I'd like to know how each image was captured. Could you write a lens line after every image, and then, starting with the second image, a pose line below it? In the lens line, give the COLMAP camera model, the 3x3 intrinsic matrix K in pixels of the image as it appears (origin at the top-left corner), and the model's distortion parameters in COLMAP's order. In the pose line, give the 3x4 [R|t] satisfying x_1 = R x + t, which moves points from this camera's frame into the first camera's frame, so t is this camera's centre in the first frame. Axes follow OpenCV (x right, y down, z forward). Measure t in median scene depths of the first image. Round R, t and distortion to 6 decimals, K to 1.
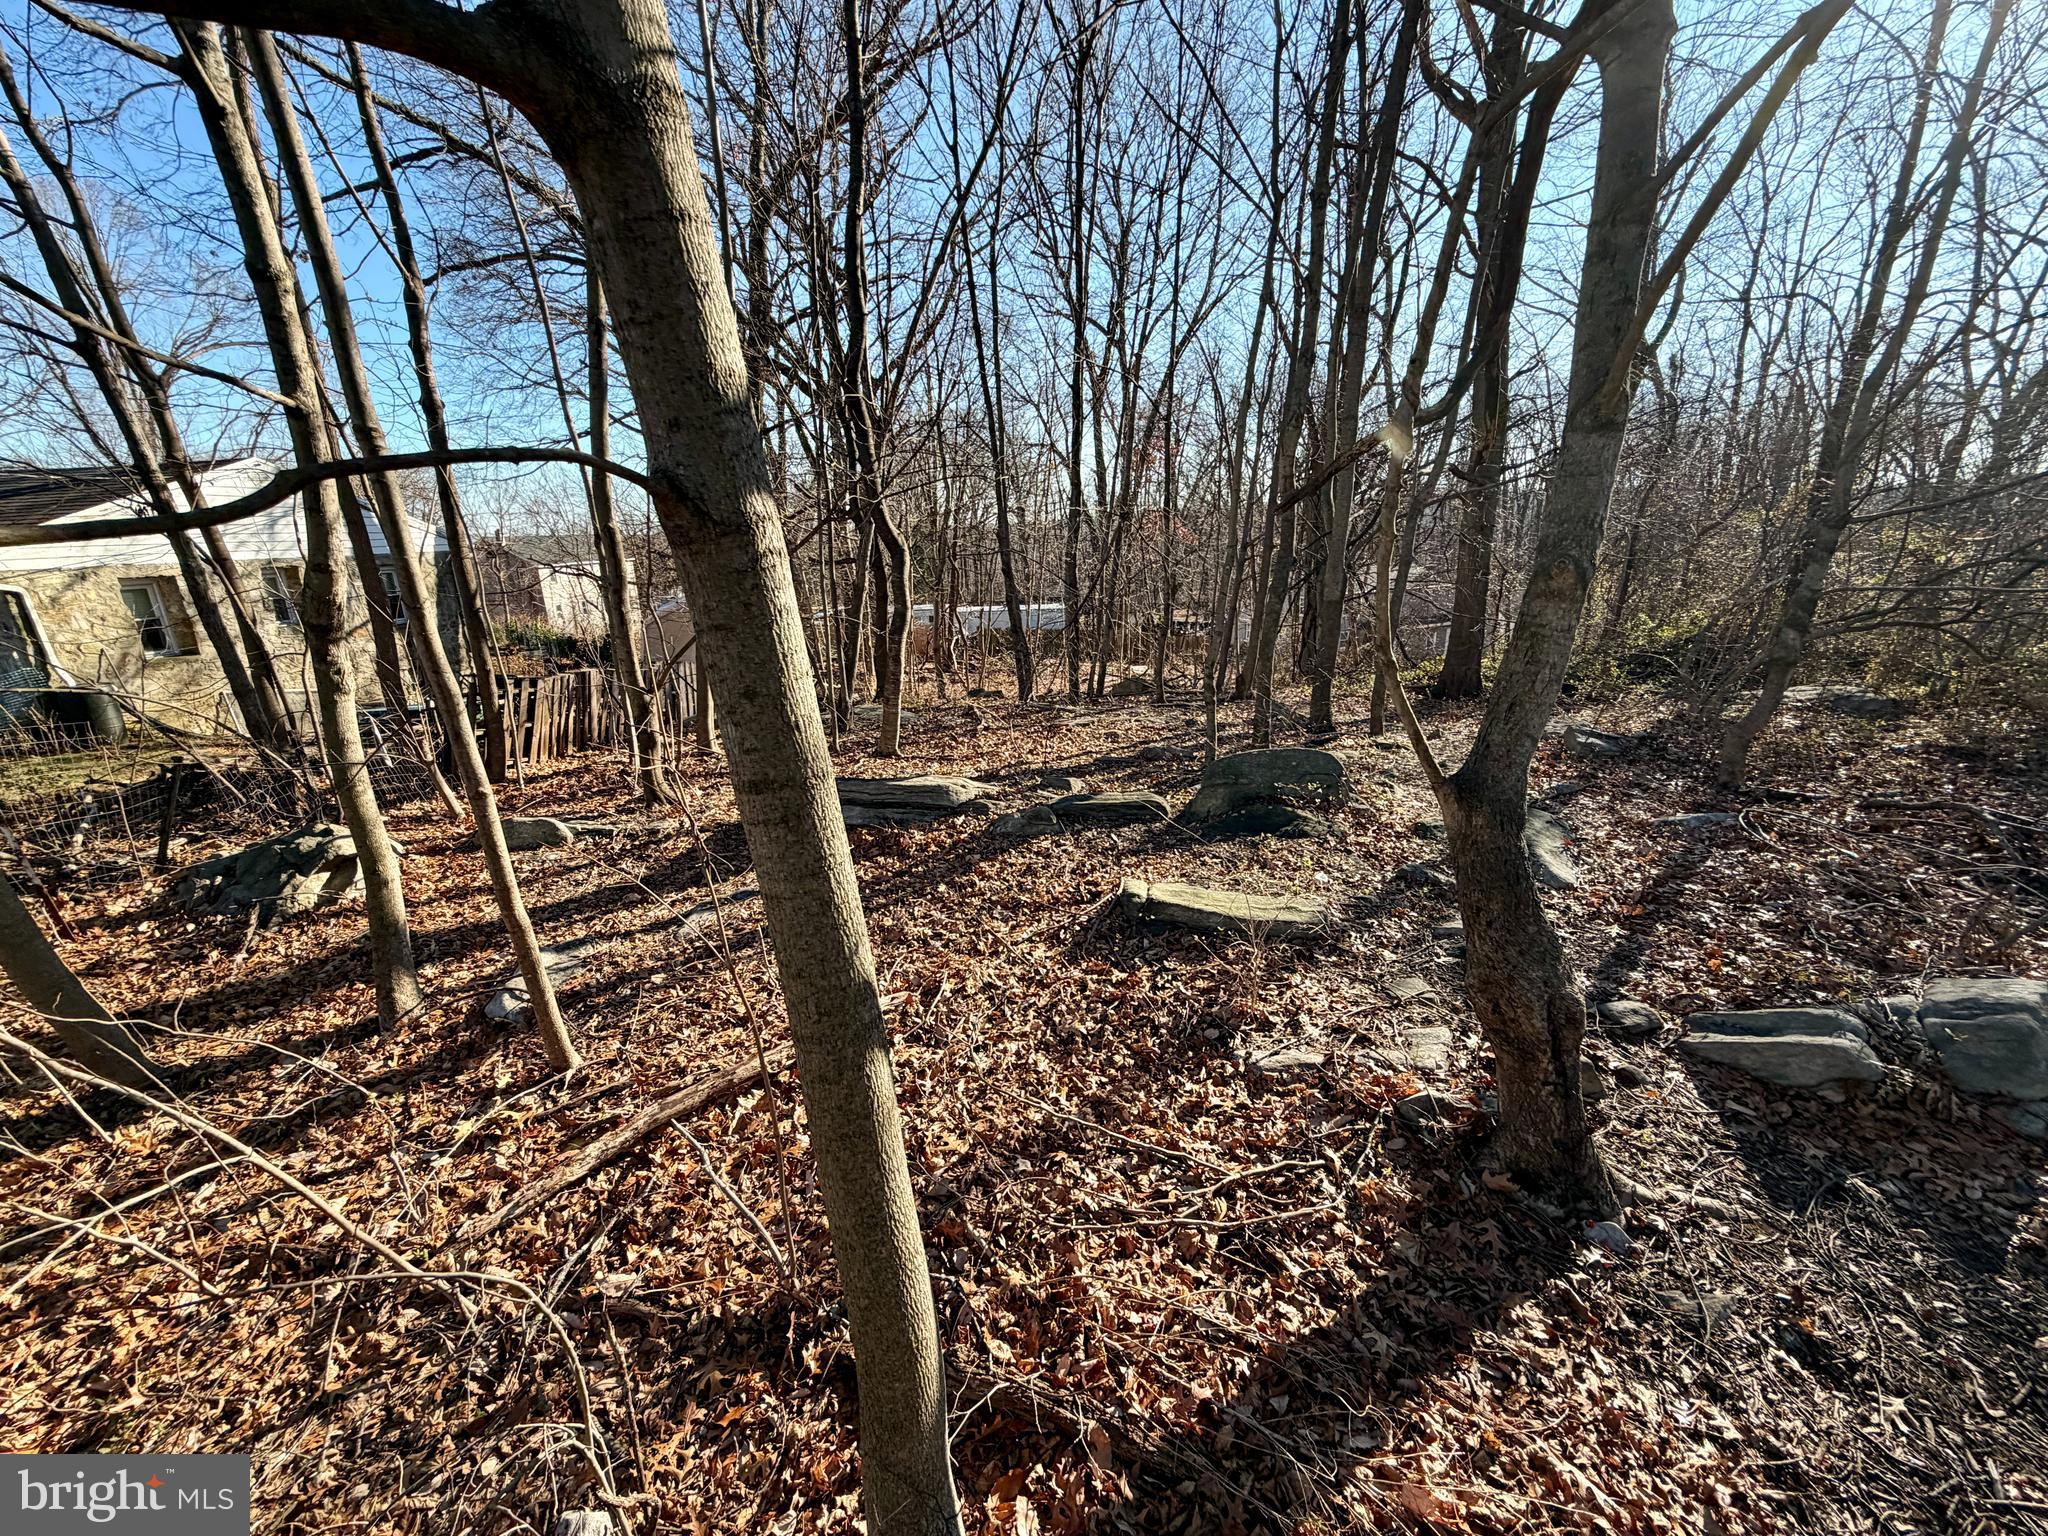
lens RADIAL K [[805.4, 0, 1024.0], [0, 805.4, 768.0], [0, 0, 1]] dist [-0.000584, 0.000001]
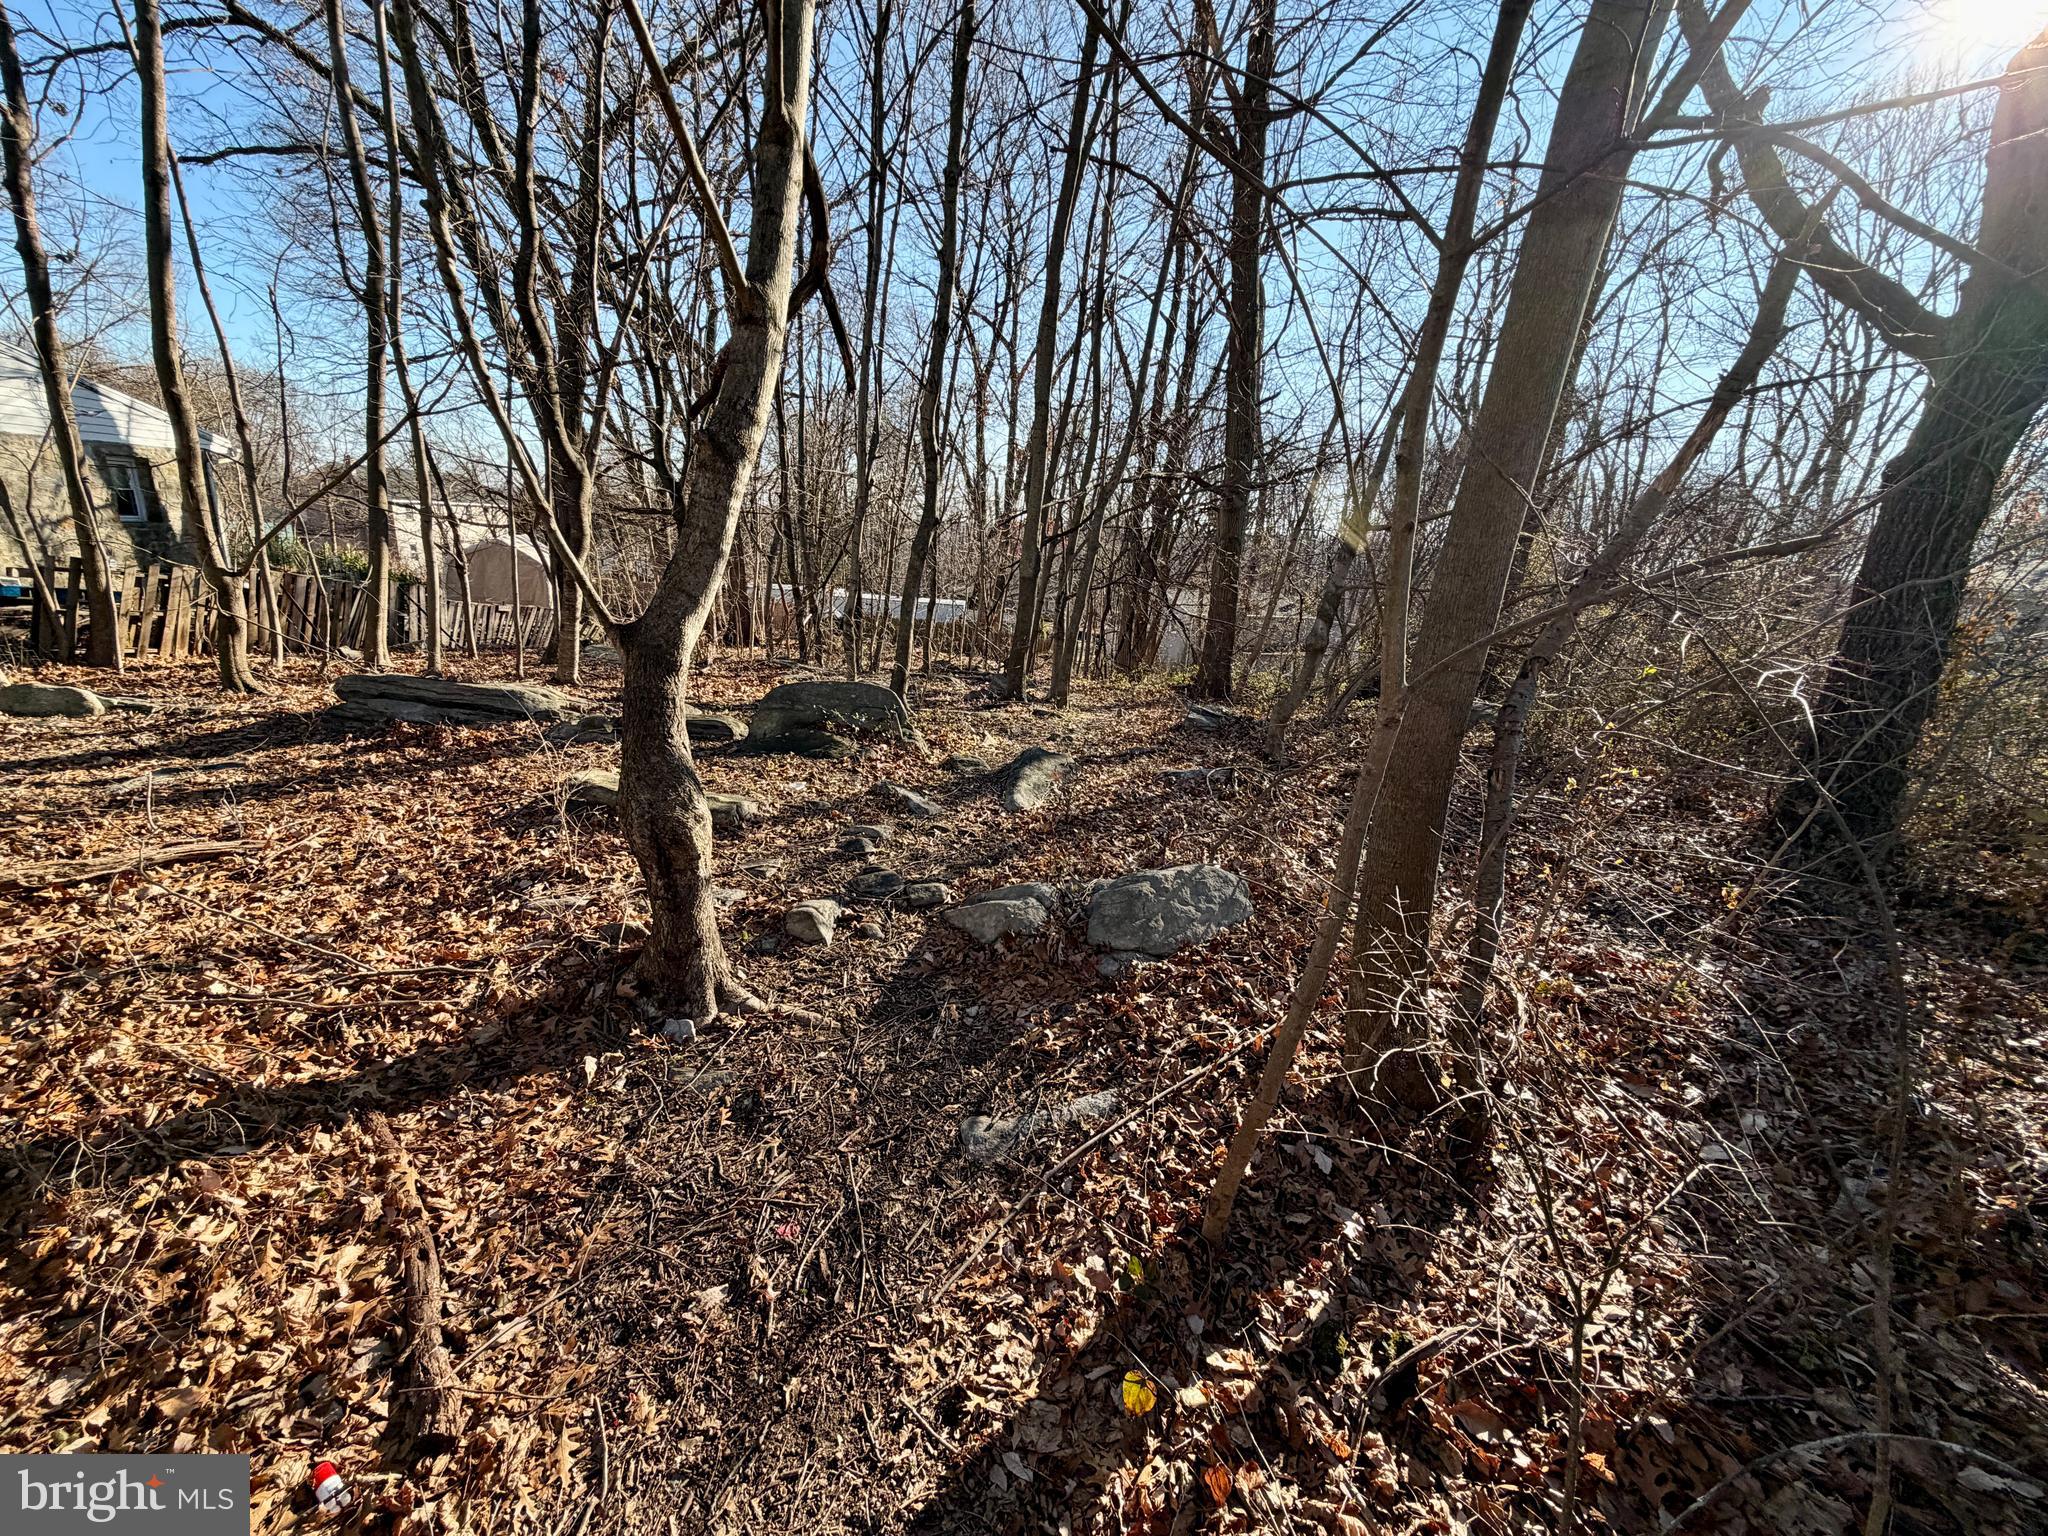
lens RADIAL K [[810.3, 0, 1024.0], [0, 810.3, 768.0], [0, 0, 1]] dist [-0.001200, 0.000343]
pose [[0.991121, 0.080154, 0.106091, 0.806365], [-0.079784, 0.996782, -0.007731, 0.141657], [-0.106369, -0.000802, 0.994326, -0.136950]]
